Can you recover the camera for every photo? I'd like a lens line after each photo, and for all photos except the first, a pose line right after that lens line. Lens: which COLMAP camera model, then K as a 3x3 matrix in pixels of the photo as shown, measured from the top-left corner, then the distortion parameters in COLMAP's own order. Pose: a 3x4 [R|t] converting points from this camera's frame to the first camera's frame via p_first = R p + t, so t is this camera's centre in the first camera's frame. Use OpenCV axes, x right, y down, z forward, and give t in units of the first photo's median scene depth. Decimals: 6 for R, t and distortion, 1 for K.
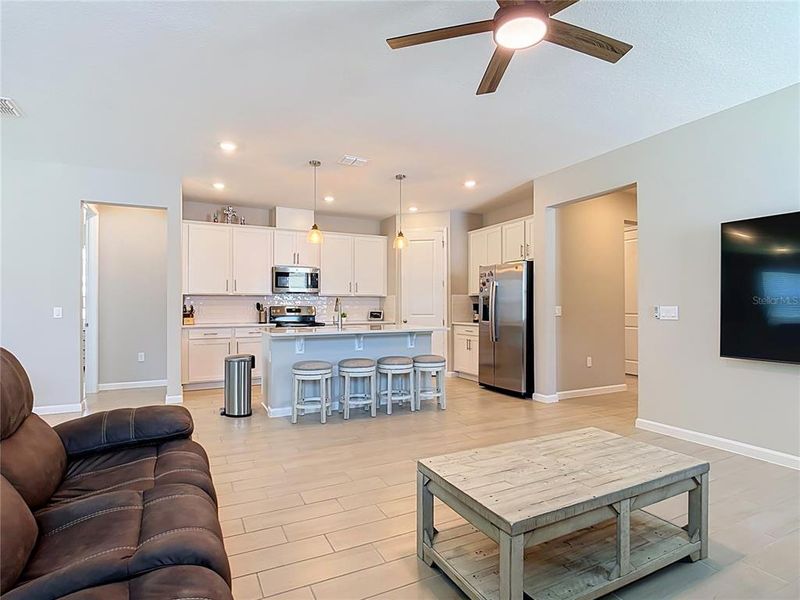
lens RADIAL K [[427.4, 0, 402.6], [0, 427.4, 304.3], [0, 0, 1]] dist [-0.010997, -0.006869]
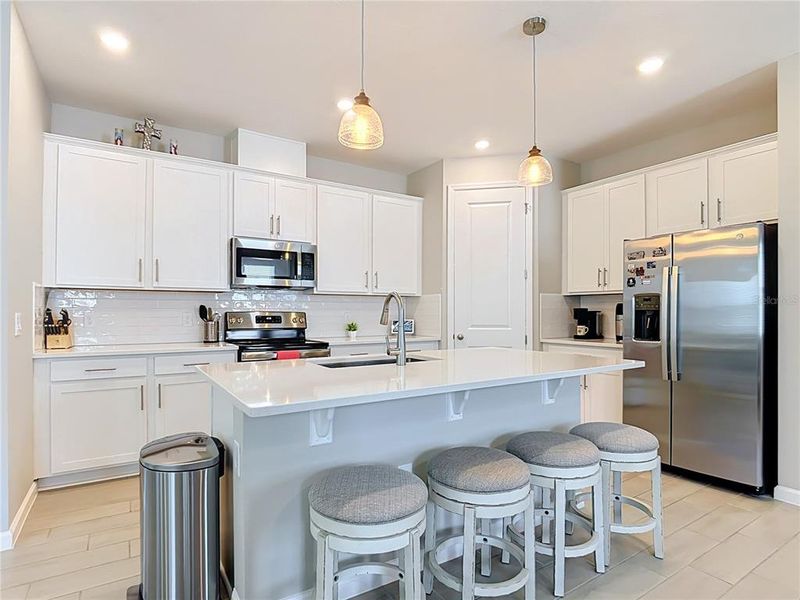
lens RADIAL K [[427.4, 0, 400.7], [0, 427.4, 309.2], [0, 0, 1]] dist [-0.010997, -0.006869]
pose [[0.994230, 0.002521, 0.107242, -0.150138], [-0.002474, 0.999997, -0.000573, 0.001015], [-0.107243, 0.000305, 0.994233, 0.444728]]
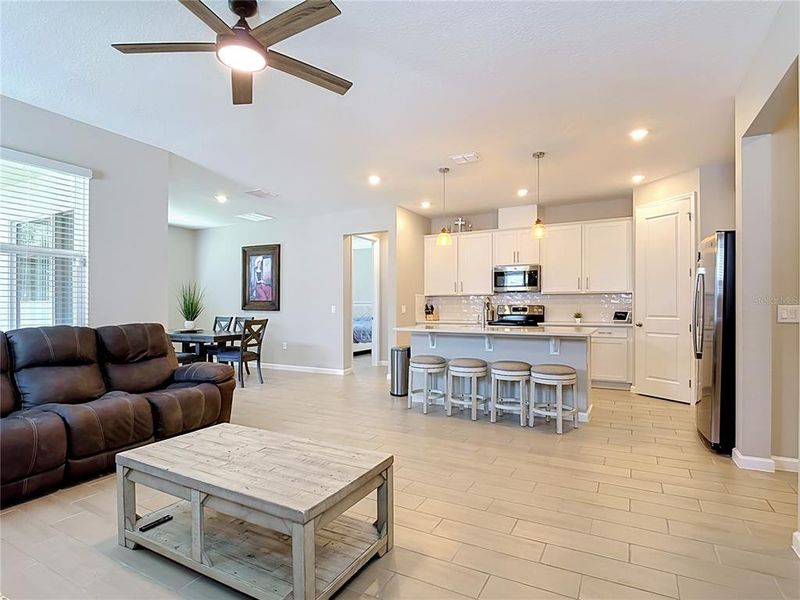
lens RADIAL K [[427.4, 0, 393.1], [0, 427.4, 307.8], [0, 0, 1]] dist [-0.010997, -0.006869]
pose [[0.559175, 0.004930, -0.829035, 0.425412], [0.003868, 0.999956, 0.008556, 0.001021], [0.829041, -0.007991, 0.559131, 0.210099]]
